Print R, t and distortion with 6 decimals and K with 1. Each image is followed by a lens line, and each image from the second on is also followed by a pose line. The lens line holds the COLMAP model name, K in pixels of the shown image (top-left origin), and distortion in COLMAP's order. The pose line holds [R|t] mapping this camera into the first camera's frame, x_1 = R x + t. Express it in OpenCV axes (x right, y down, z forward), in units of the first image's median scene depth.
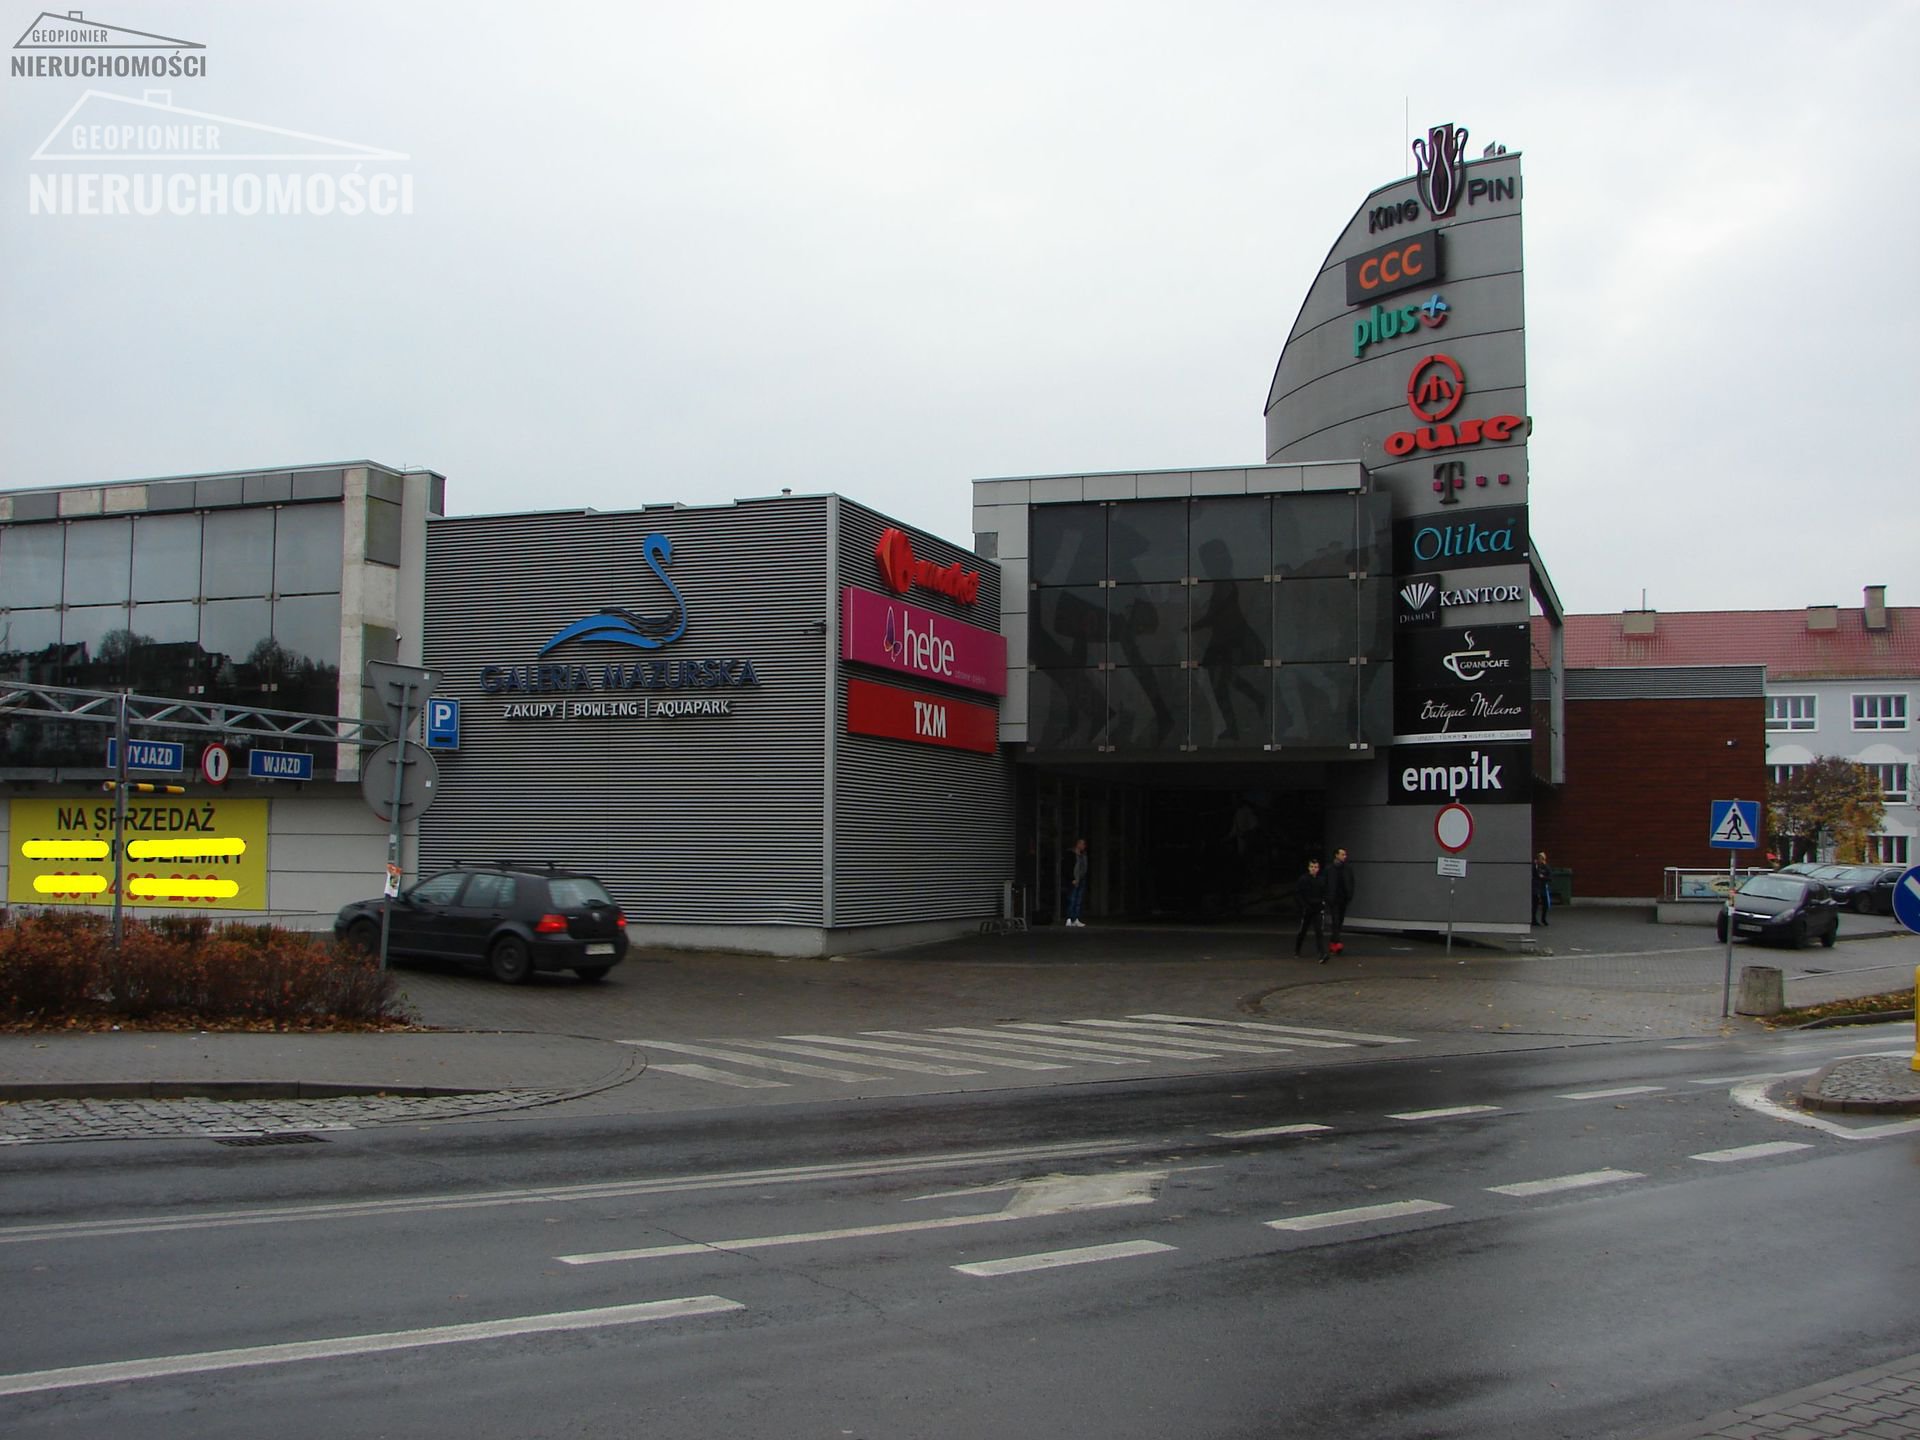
lens RADIAL K [[2049.6, 0, 953.4], [0, 2049.6, 730.4], [0, 0, 1]] dist [-0.221197, 0.280070]
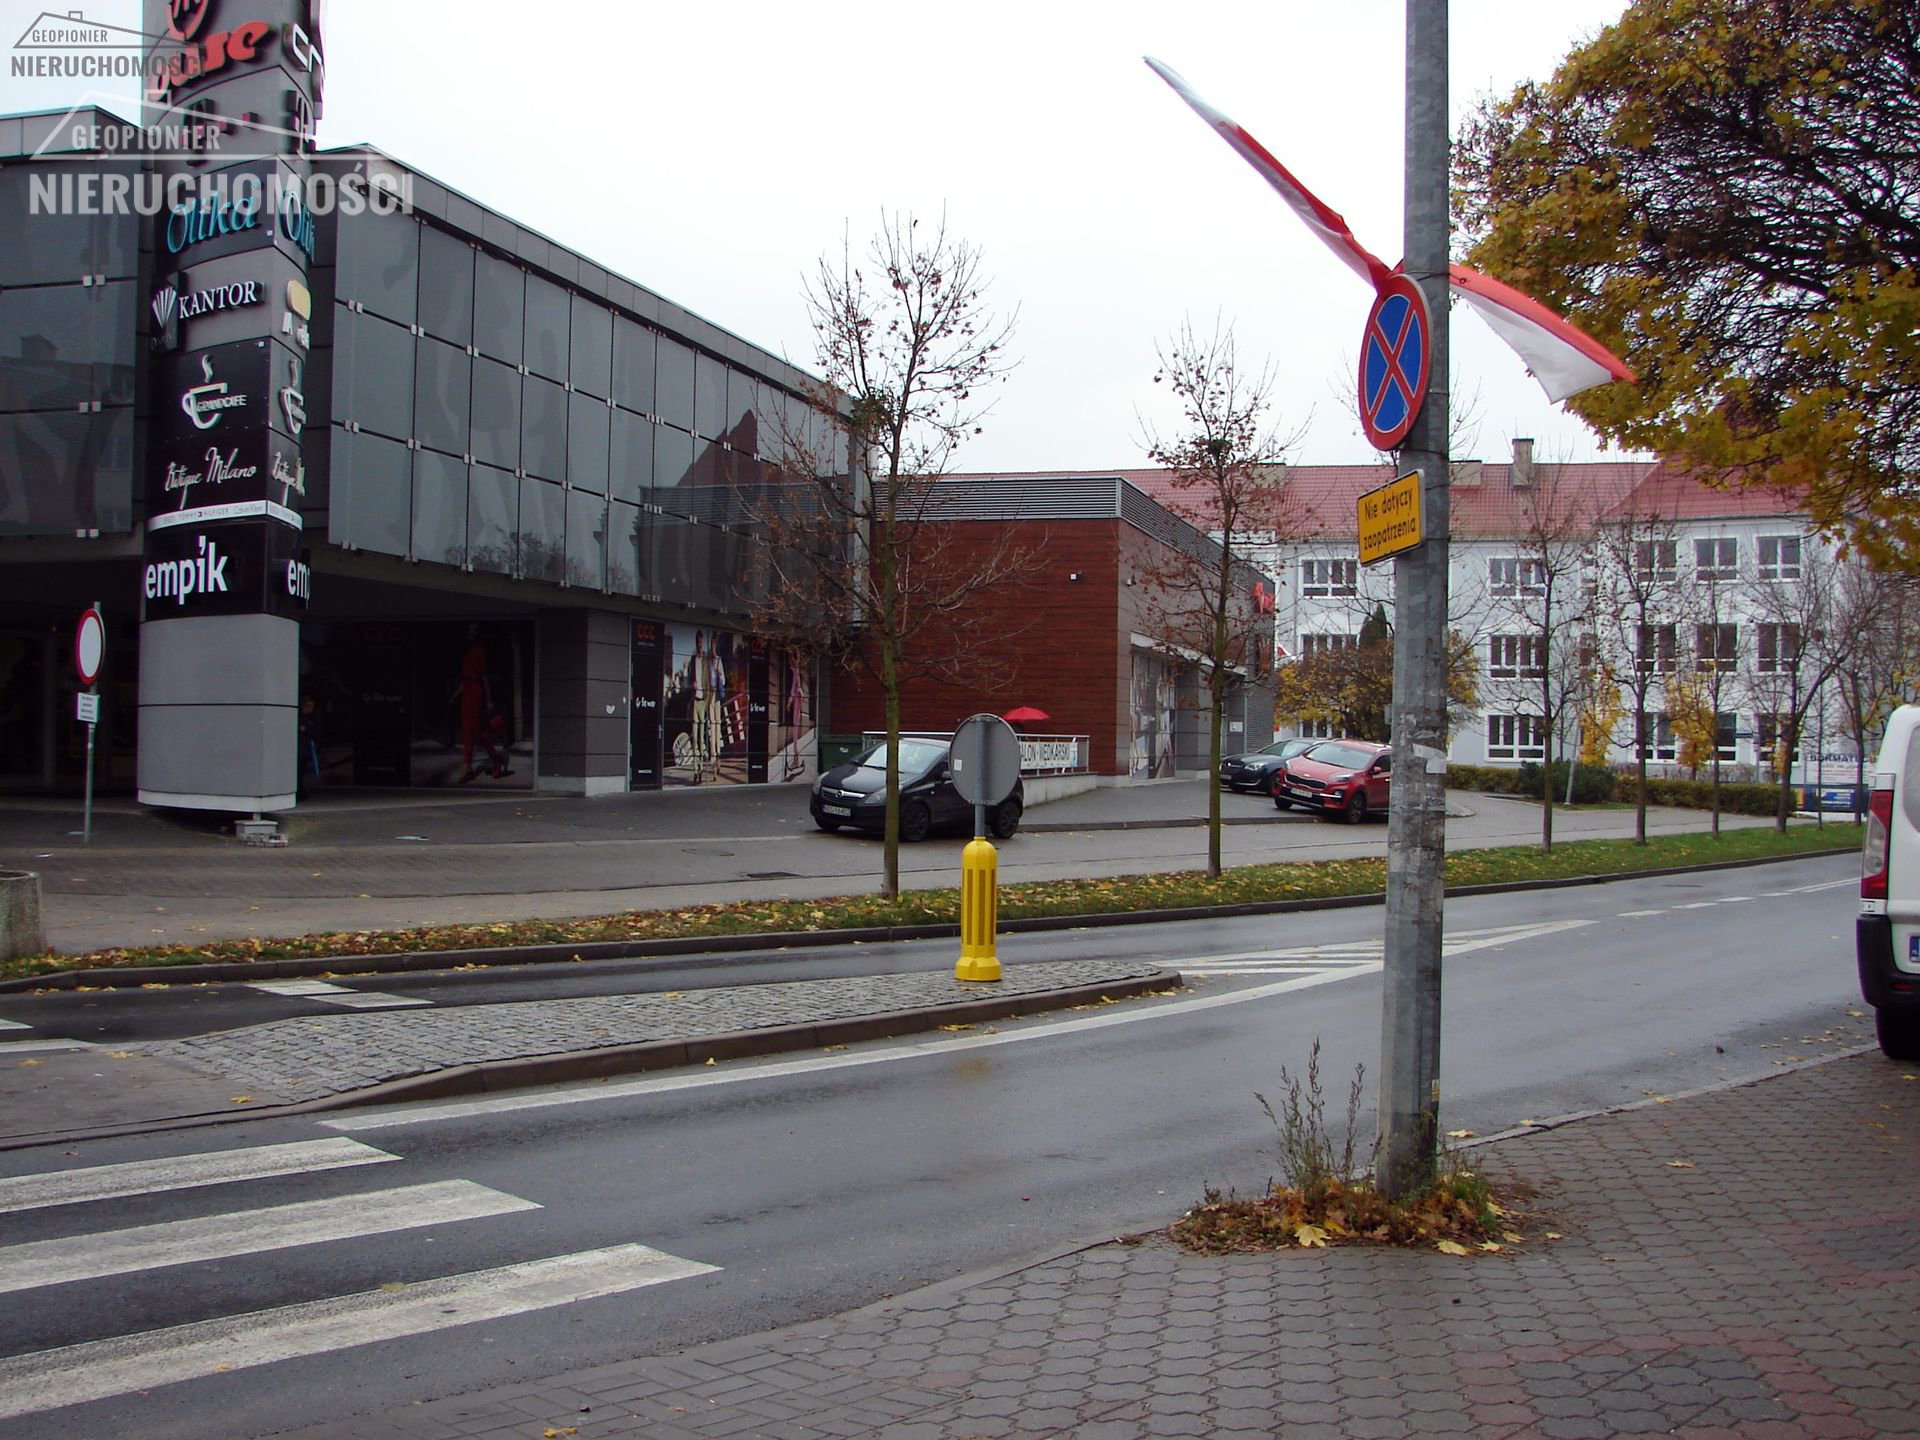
lens RADIAL K [[2049.6, 0, 953.4], [0, 2049.6, 730.4], [0, 0, 1]] dist [-0.221197, 0.280070]
pose [[0.996620, 0.003061, 0.082090, 0.592245], [-0.007756, 0.998348, 0.056931, 0.046010], [-0.081780, -0.057375, 0.994998, 0.434253]]
